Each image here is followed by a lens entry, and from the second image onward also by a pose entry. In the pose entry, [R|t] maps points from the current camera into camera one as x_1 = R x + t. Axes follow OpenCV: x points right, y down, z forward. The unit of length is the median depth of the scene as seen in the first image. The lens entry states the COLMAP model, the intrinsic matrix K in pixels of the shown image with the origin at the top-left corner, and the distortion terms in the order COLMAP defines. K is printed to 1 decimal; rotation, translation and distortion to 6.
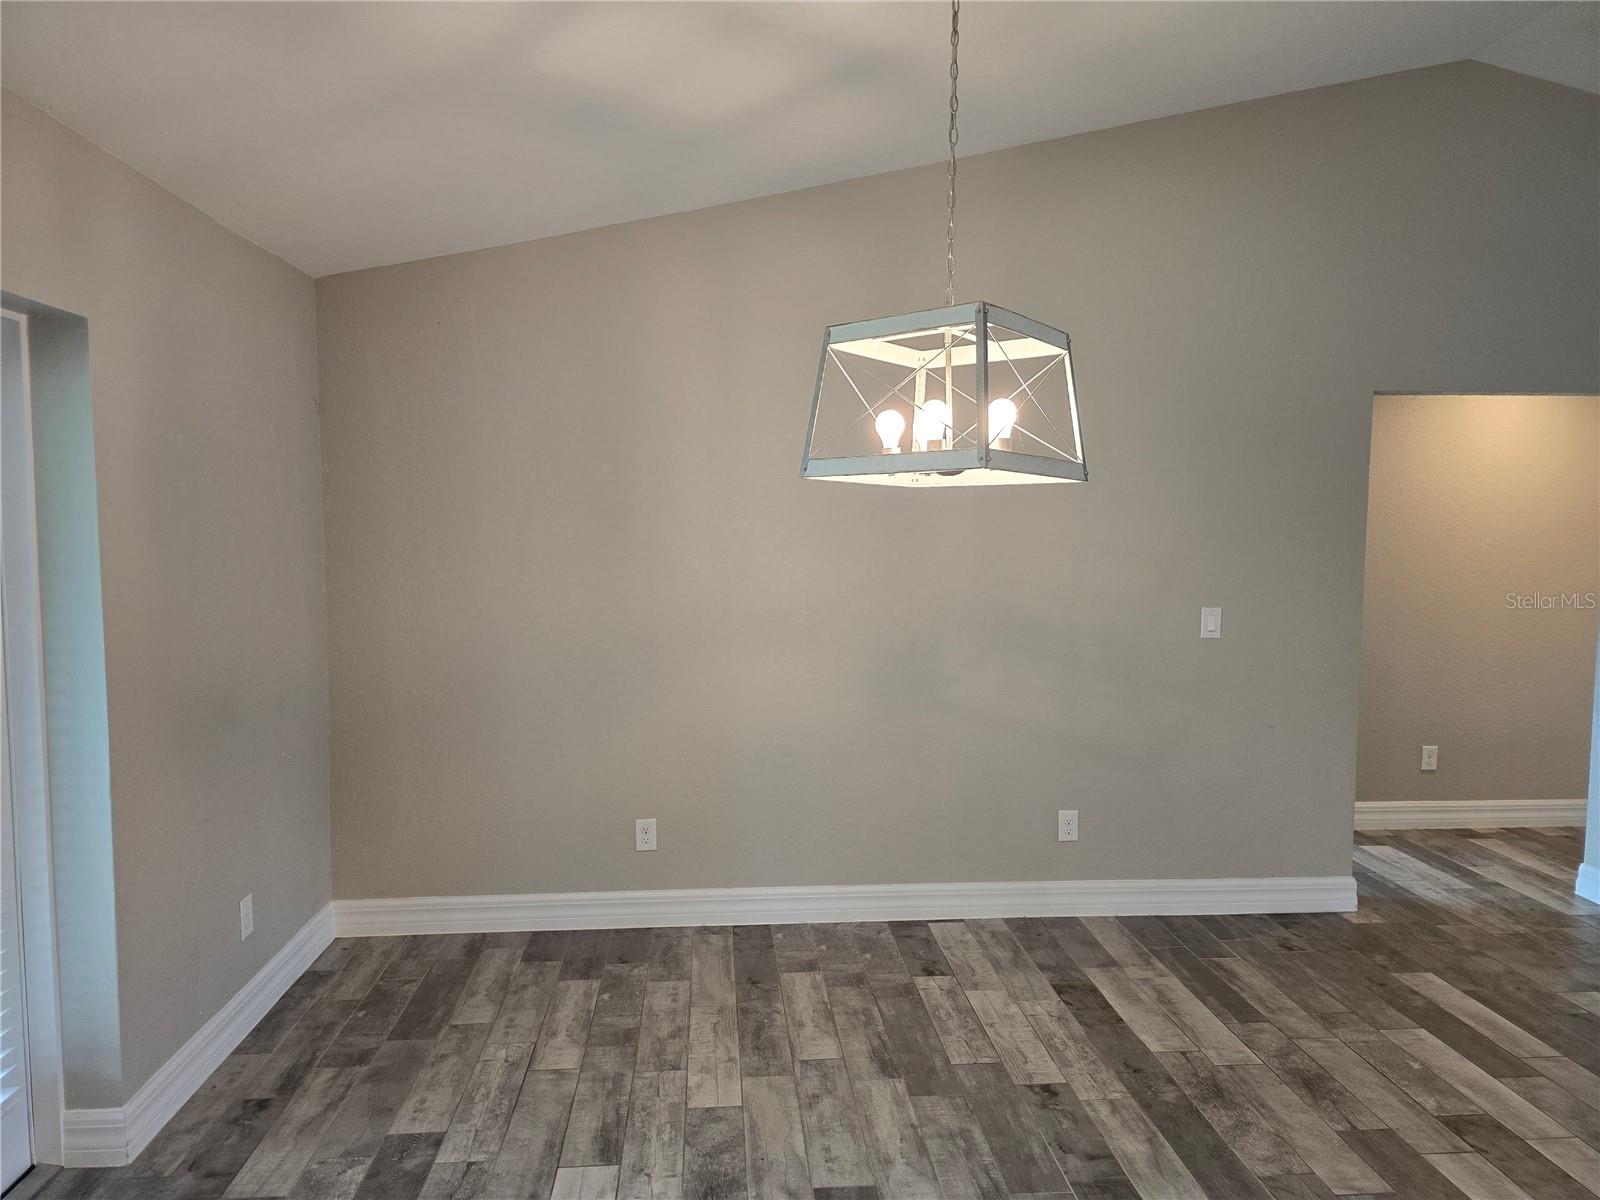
lens RADIAL K [[1129.6, 0, 801.6], [0, 1129.6, 604.6], [0, 0, 1]] dist [0.019377, 0.001119]
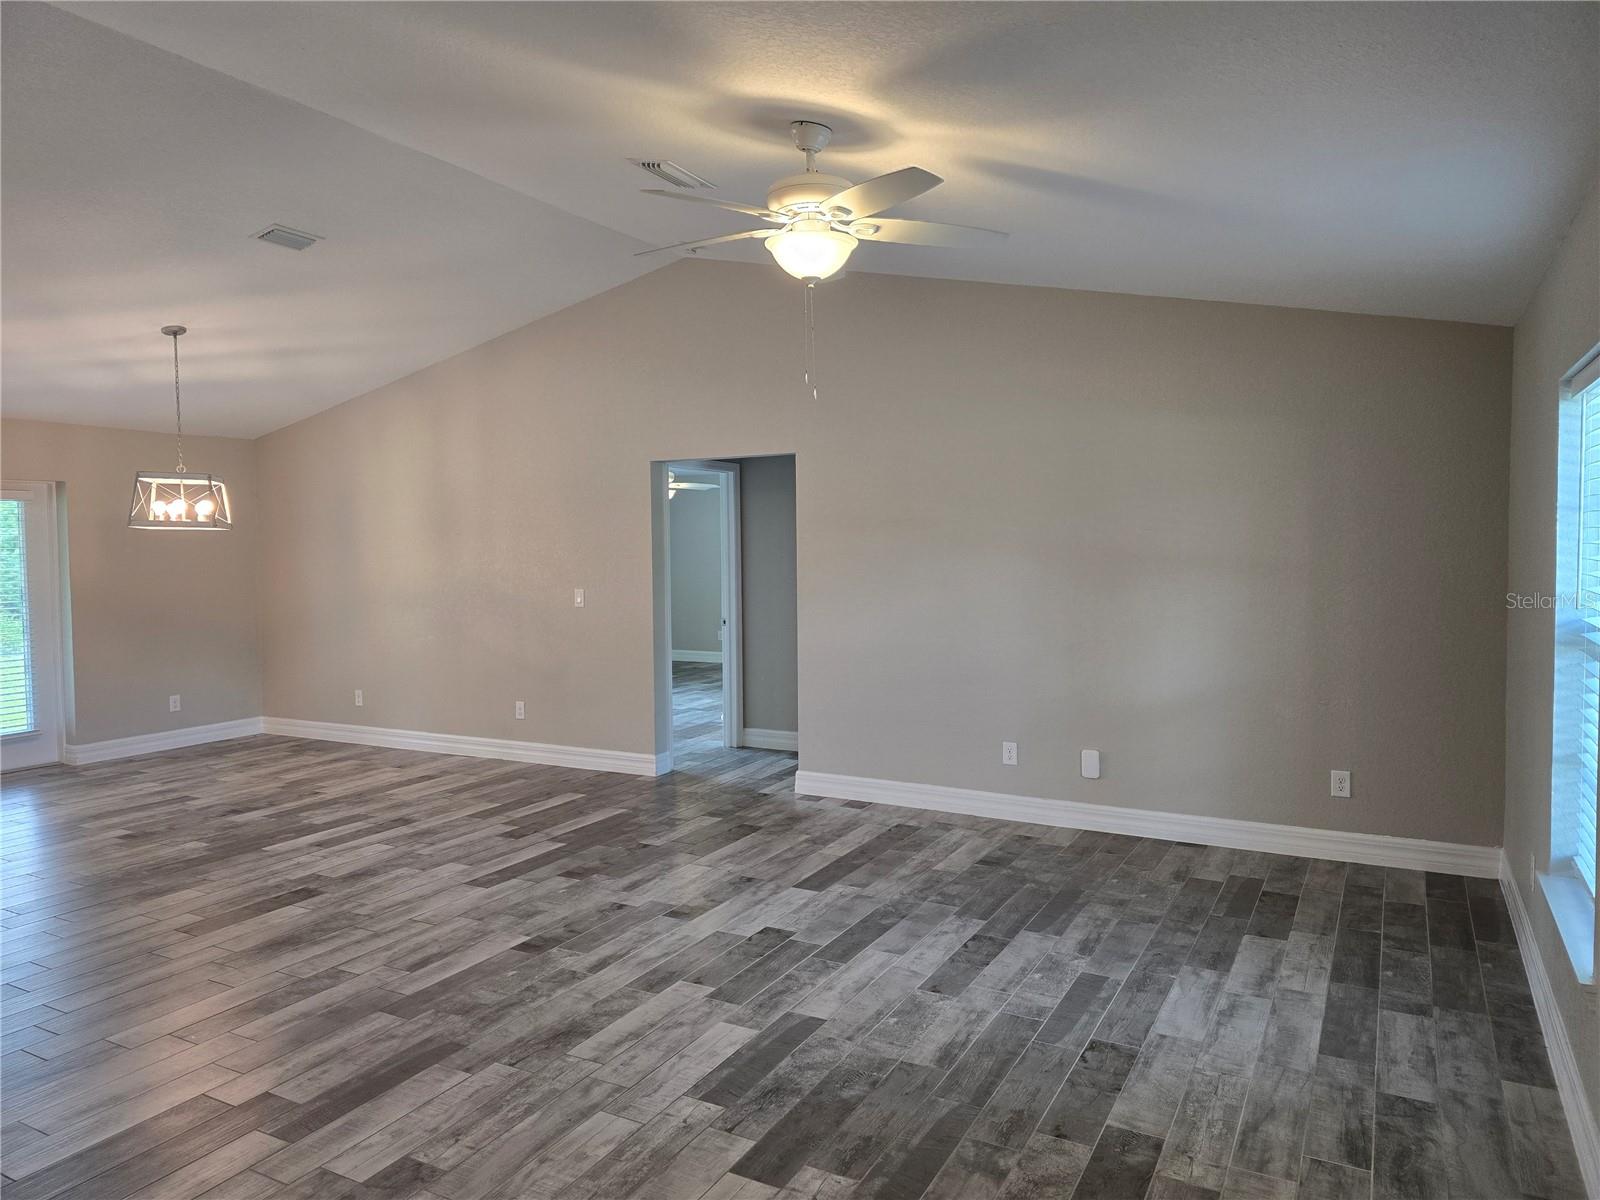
lens RADIAL K [[1079.3, 0, 802.1], [0, 1079.3, 592.0], [0, 0, 1]] dist [0.051996, -0.045990]
pose [[0.835730, 0.013421, -0.548977, 1.542788], [-0.017533, 0.999844, -0.002247, 0.005047], [0.548861, 0.011503, 0.835834, -0.182444]]
